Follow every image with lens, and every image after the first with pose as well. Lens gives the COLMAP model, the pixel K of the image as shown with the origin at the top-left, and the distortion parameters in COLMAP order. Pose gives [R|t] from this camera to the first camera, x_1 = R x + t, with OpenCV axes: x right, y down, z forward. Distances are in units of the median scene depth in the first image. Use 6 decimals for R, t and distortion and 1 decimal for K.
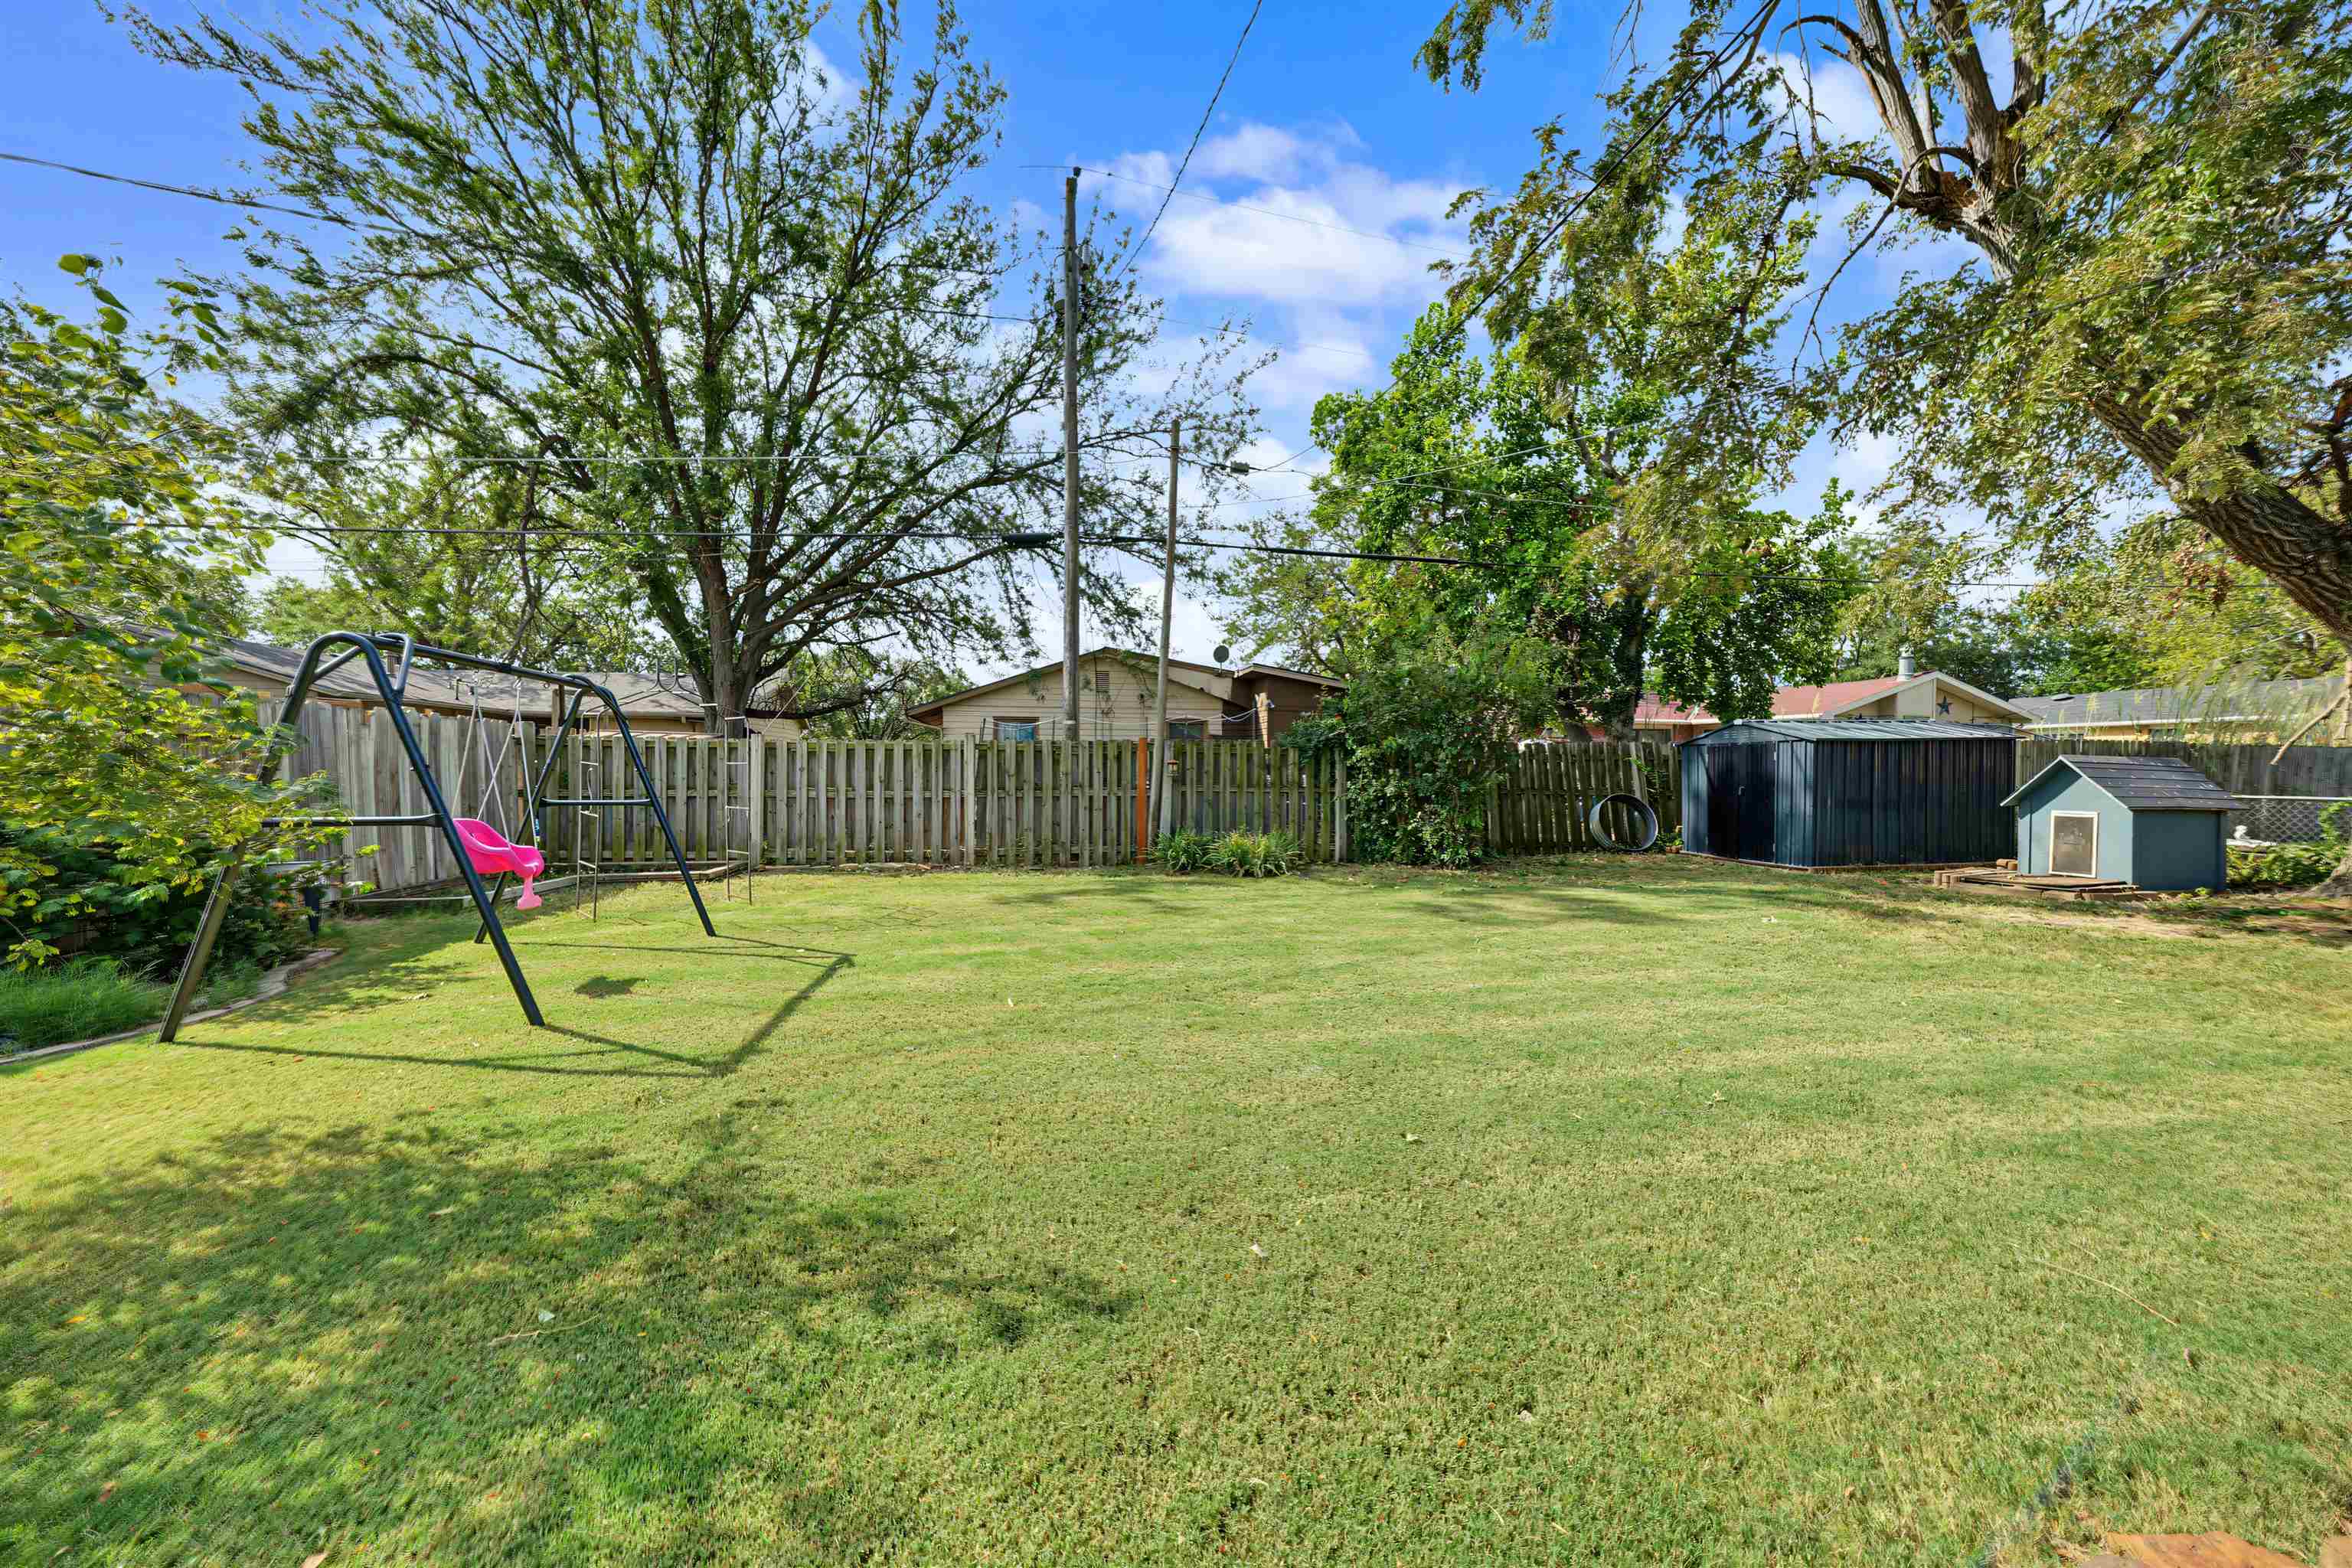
lens RADIAL K [[874.0, 0, 1166.7], [0, 874.0, 790.9], [0, 0, 1]] dist [0.002049, 0.000073]
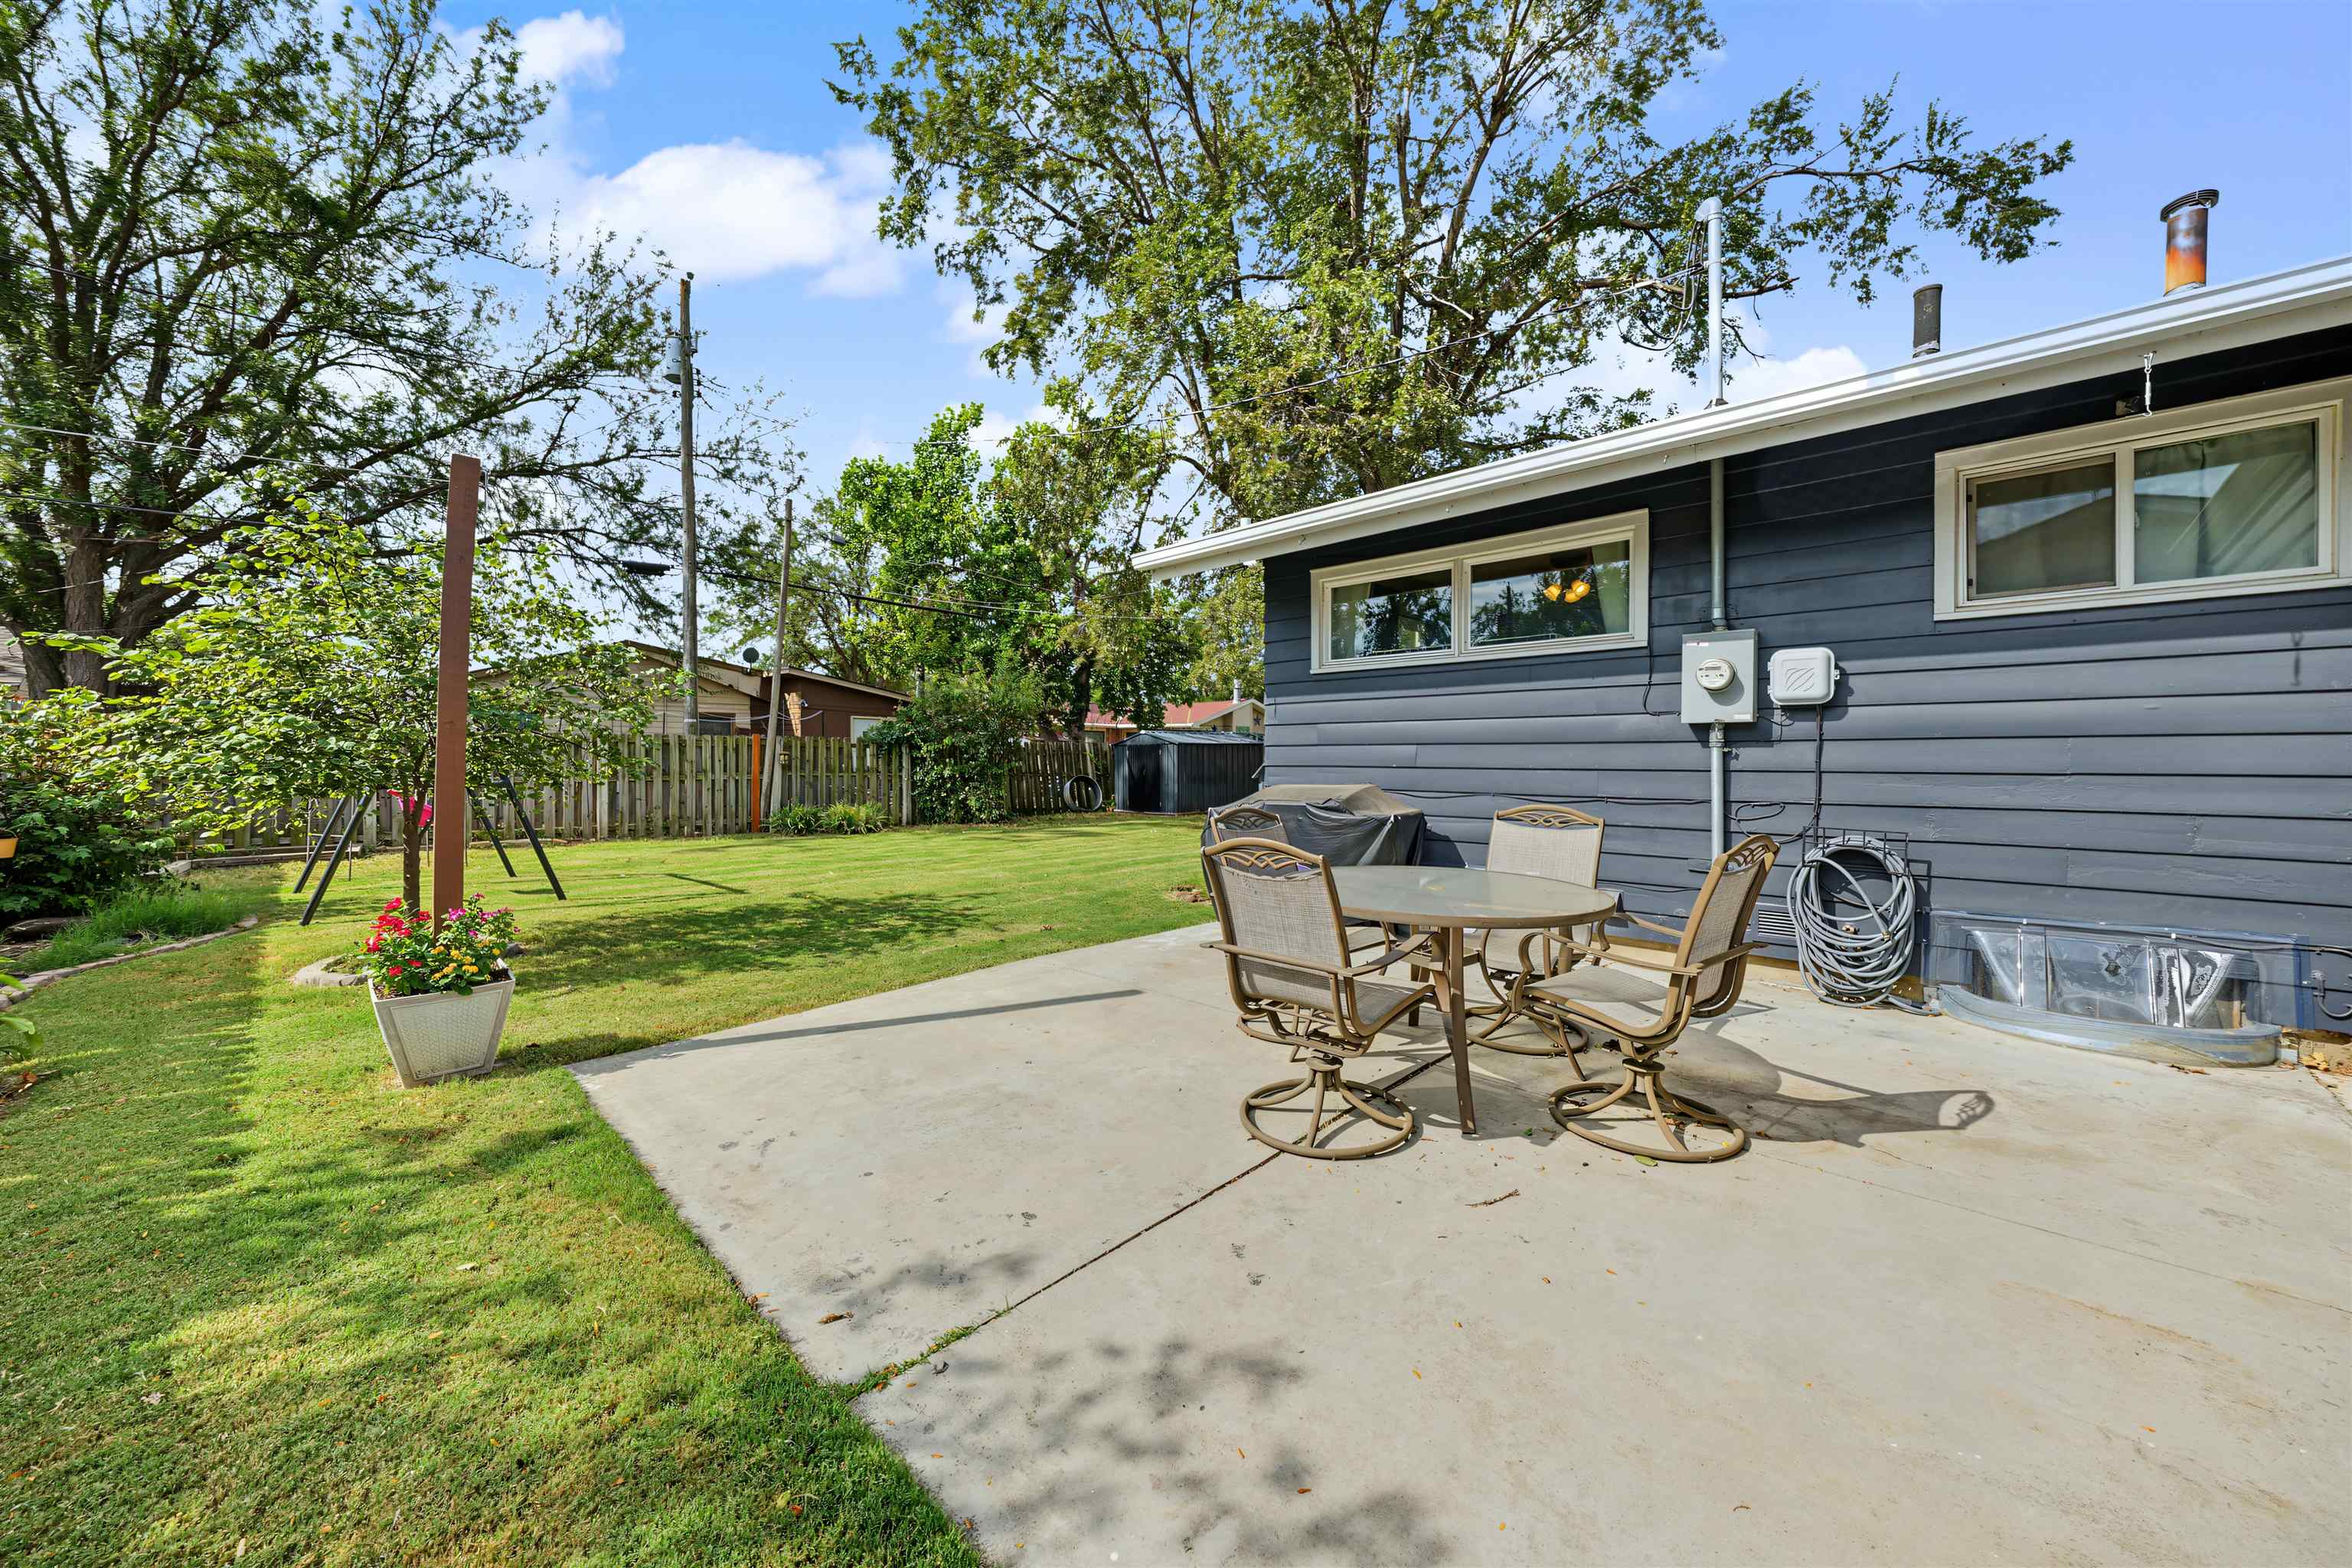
lens RADIAL K [[874.0, 0, 1175.9], [0, 874.0, 774.7], [0, 0, 1]] dist [0.002049, 0.000073]
pose [[0.822539, -0.007841, 0.568654, -0.244122], [0.013621, 0.999890, -0.005916, 0.014446], [-0.568545, 0.012612, 0.822555, -0.403944]]
